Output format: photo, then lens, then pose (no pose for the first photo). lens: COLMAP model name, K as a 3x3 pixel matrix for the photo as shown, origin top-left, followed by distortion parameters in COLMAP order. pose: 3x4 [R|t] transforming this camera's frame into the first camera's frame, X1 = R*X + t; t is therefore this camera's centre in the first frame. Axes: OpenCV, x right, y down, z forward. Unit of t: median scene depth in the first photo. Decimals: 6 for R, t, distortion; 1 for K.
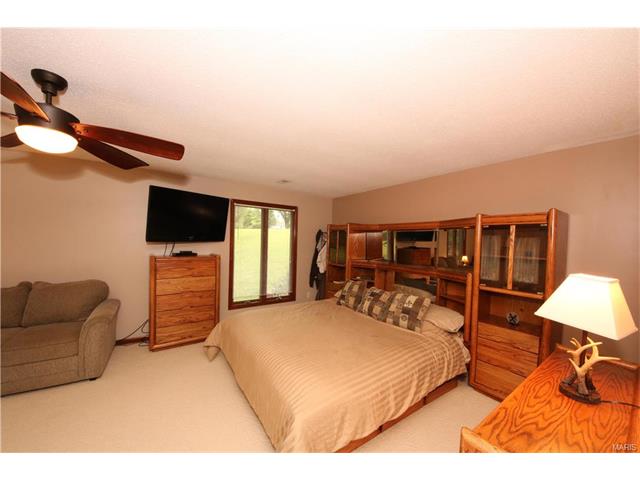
lens RADIAL K [[238.4, 0, 321.0], [0, 238.4, 239.9], [0, 0, 1]] dist [-0.000238, -0.000156]
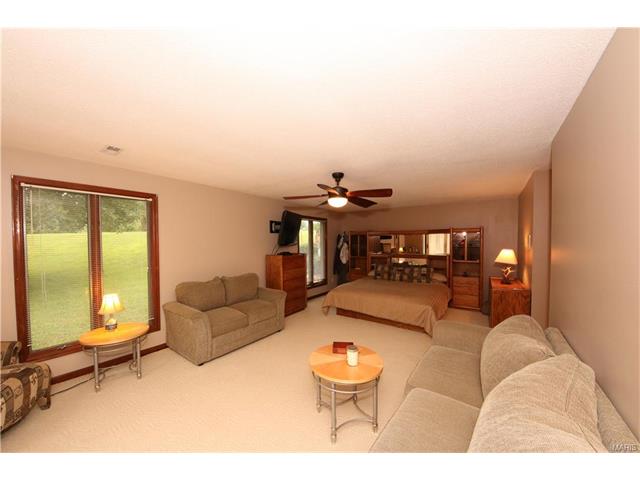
lens RADIAL K [[238.4, 0, 318.8], [0, 238.4, 241.7], [0, 0, 1]] dist [-0.000238, -0.000156]
pose [[0.928968, -0.024623, 0.369340, -0.867118], [0.024034, 0.999692, 0.006195, -0.013805], [-0.369379, 0.003122, 0.929274, -0.397169]]
